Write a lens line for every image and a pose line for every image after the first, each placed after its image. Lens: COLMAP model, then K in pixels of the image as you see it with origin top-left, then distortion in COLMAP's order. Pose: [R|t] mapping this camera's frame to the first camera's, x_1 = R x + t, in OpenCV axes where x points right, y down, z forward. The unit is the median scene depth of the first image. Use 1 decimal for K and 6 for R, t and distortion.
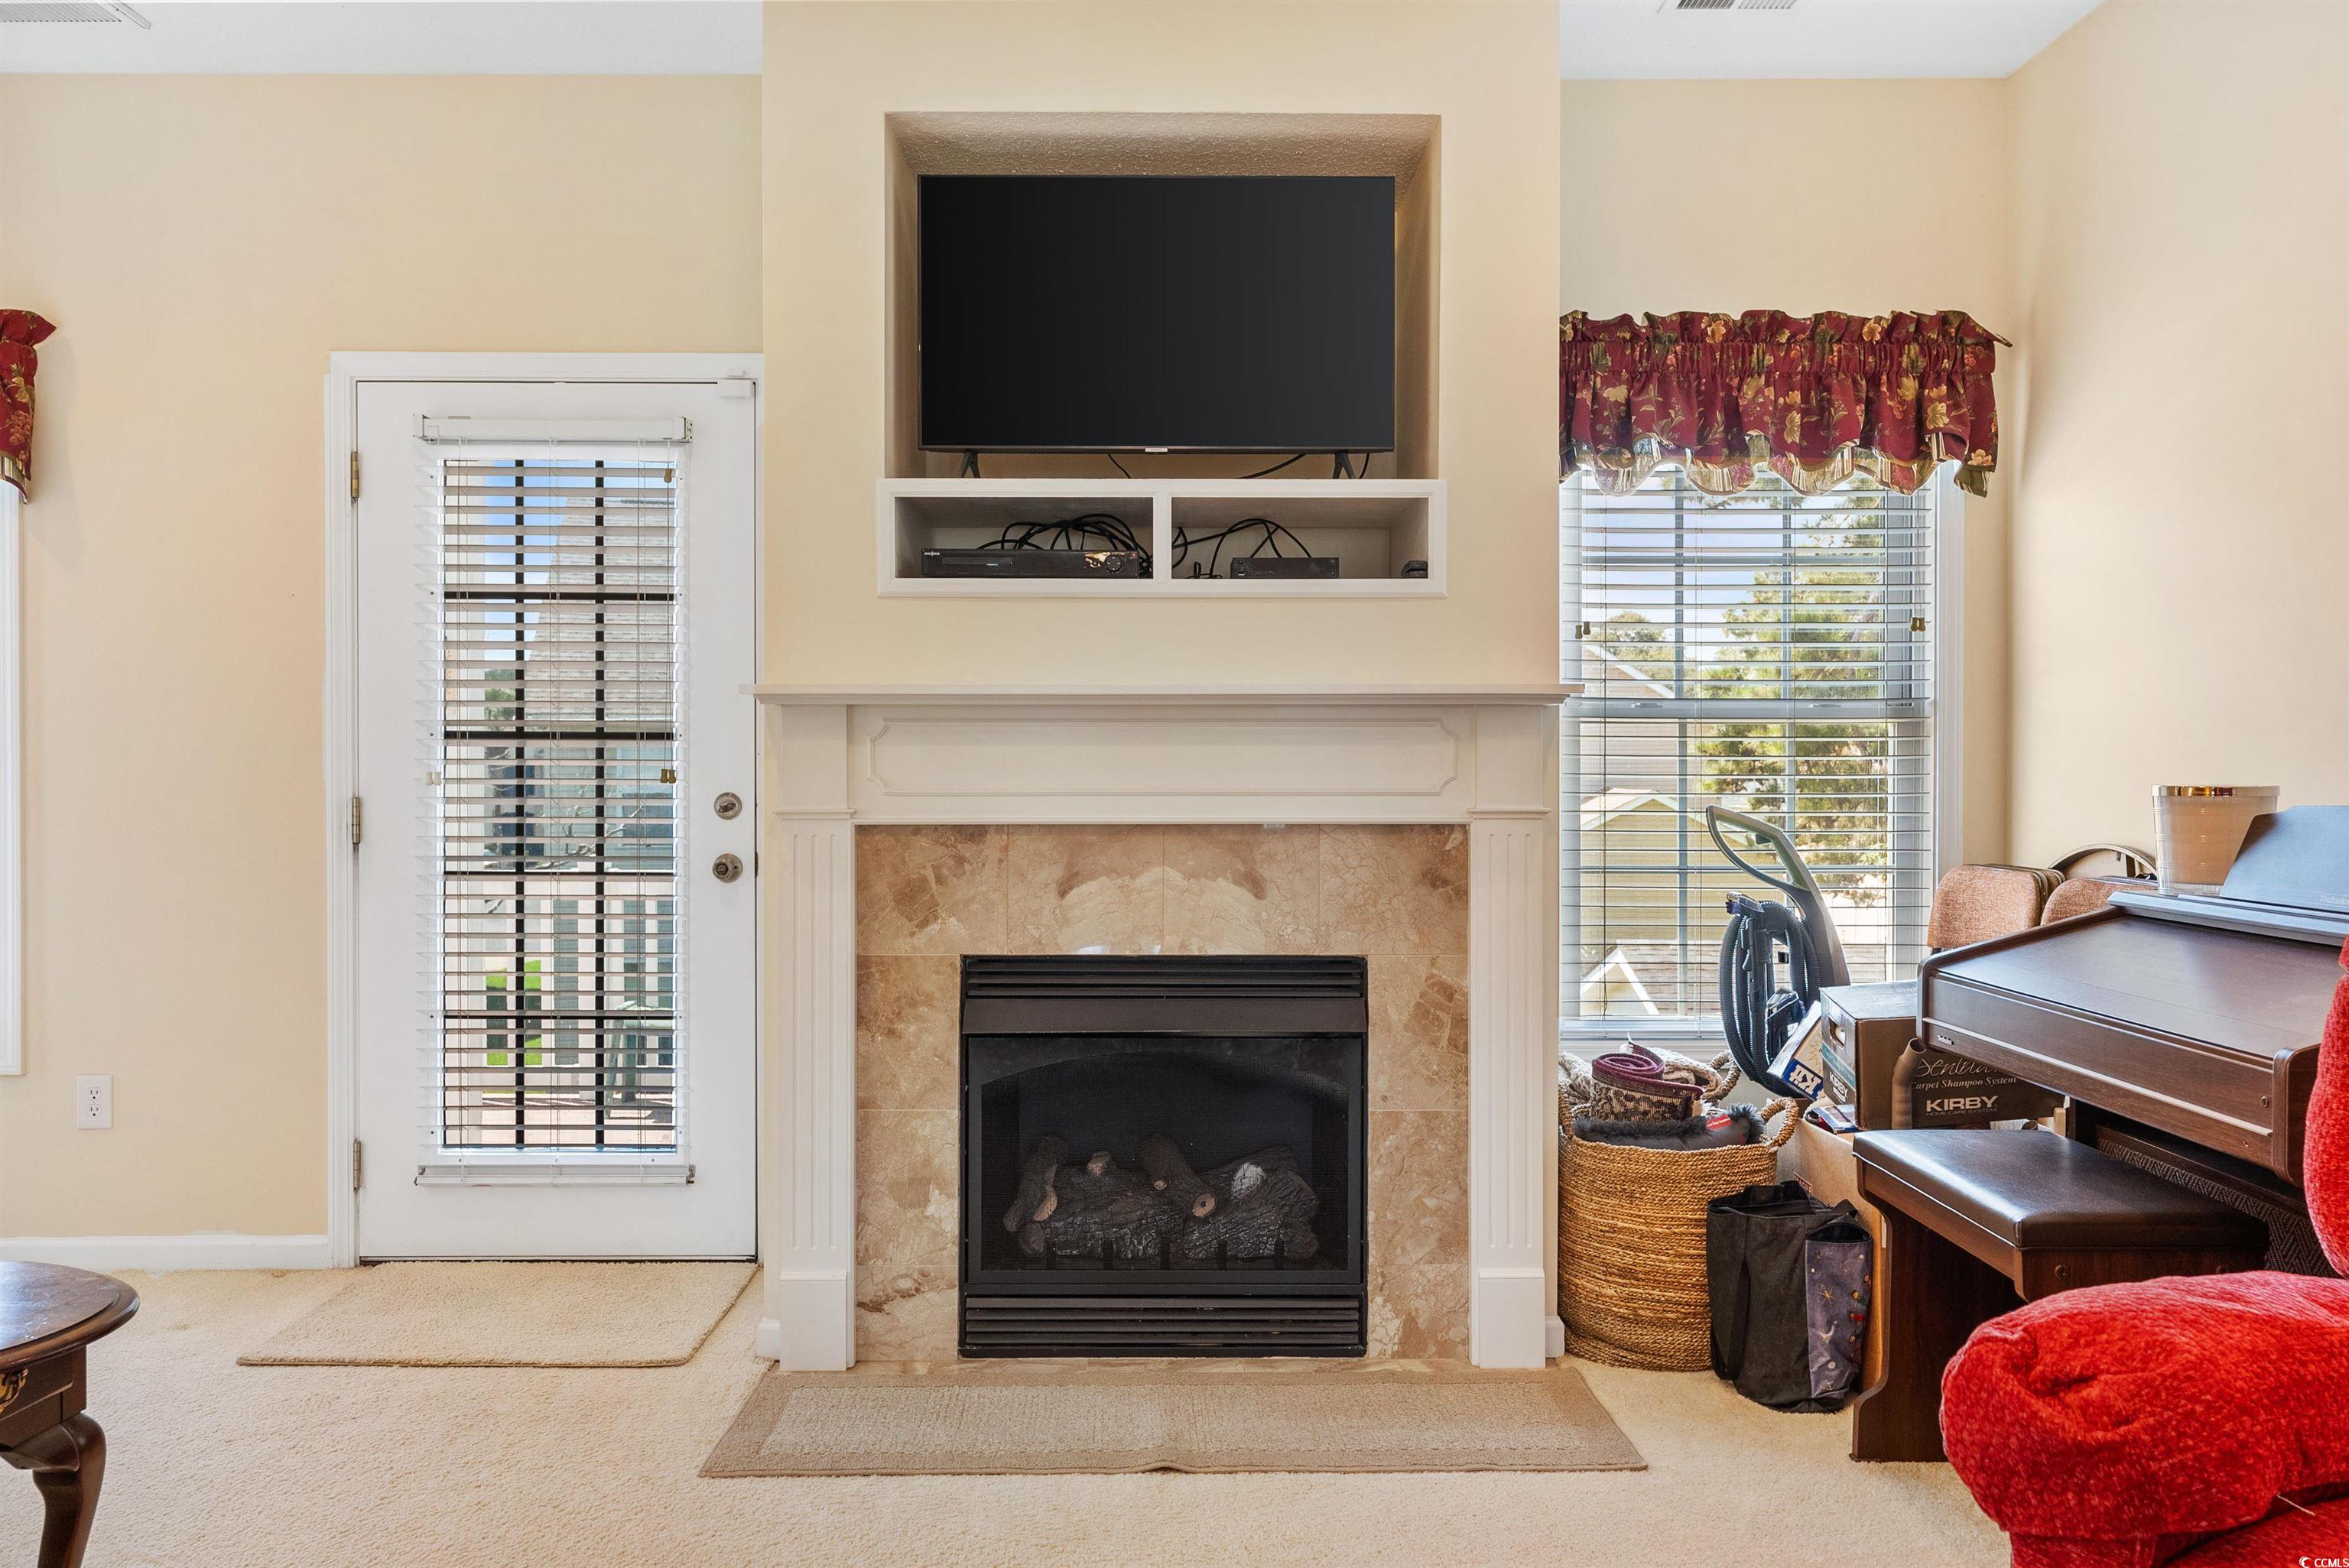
lens RADIAL K [[1948.6, 0, 1174.5], [0, 1948.6, 784.0], [0, 0, 1]] dist [-0.000943, -0.000096]
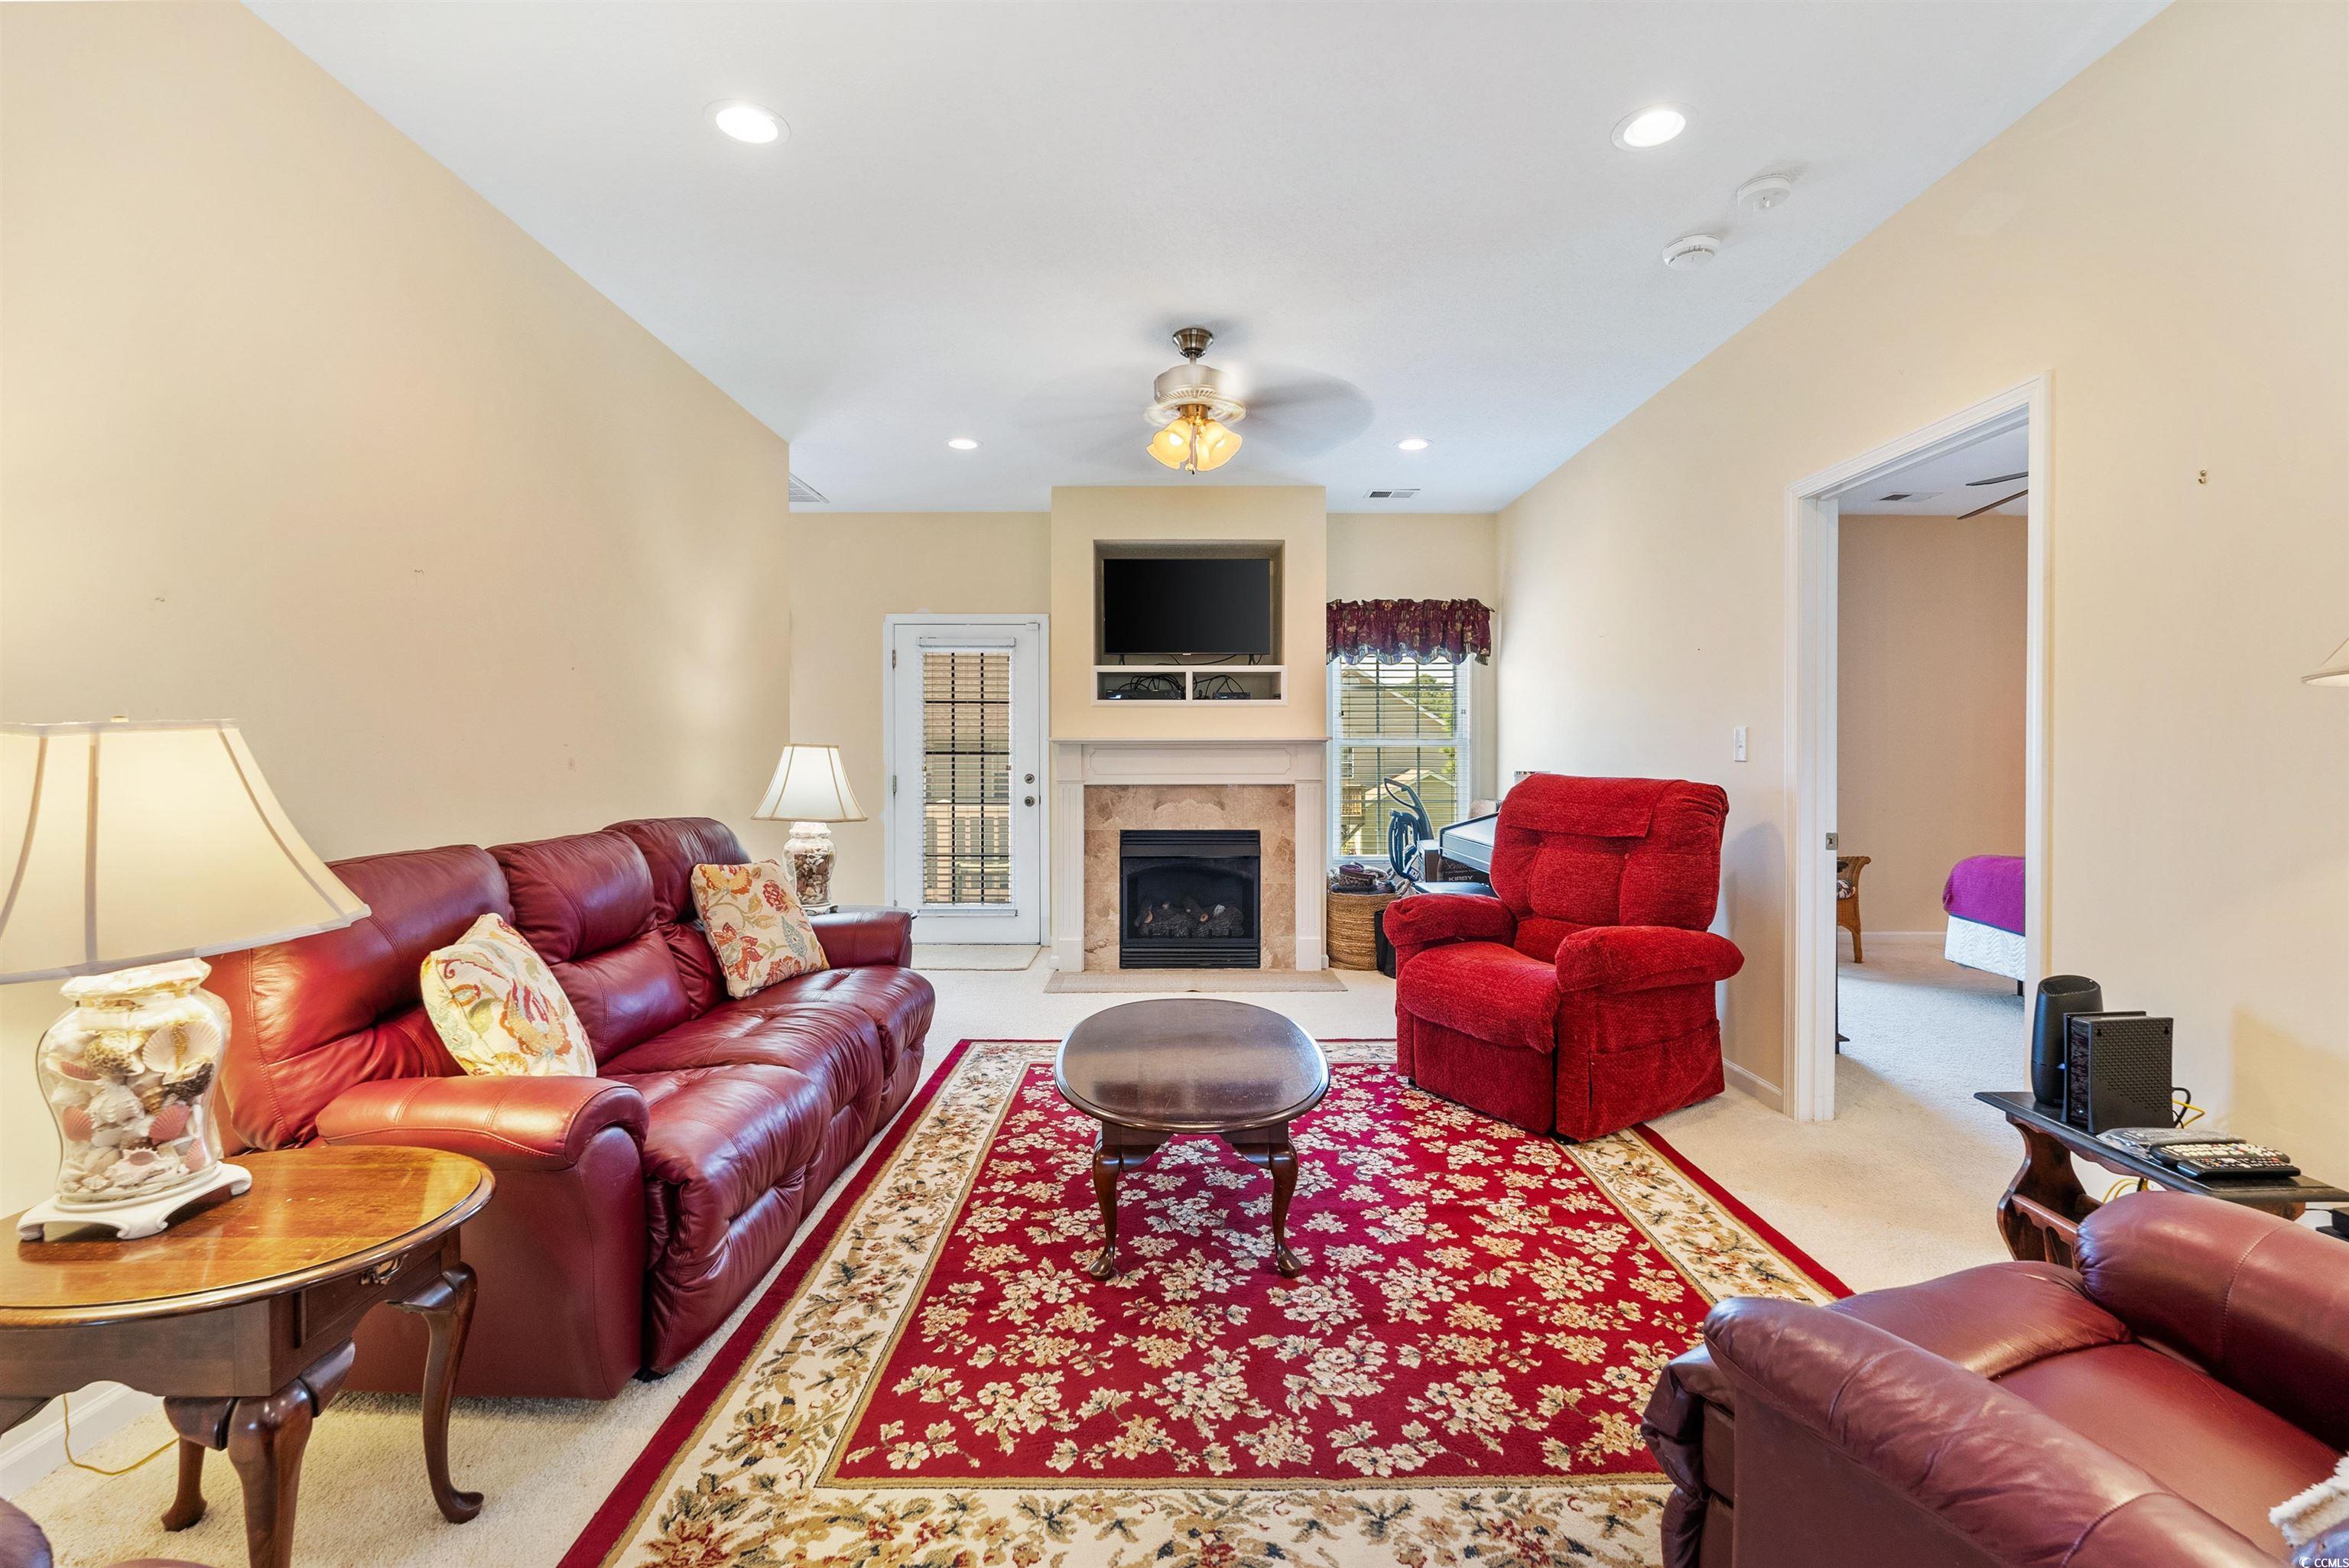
lens RADIAL K [[1074.6, 0, 1180.7], [0, 1074.6, 743.8], [0, 0, 1]] dist [-0.000287, -0.000278]
pose [[0.999998, -0.001438, 0.001552, -0.021264], [0.001472, 0.999753, -0.022182, -0.004537], [-0.001520, 0.022185, 0.999753, -0.587412]]
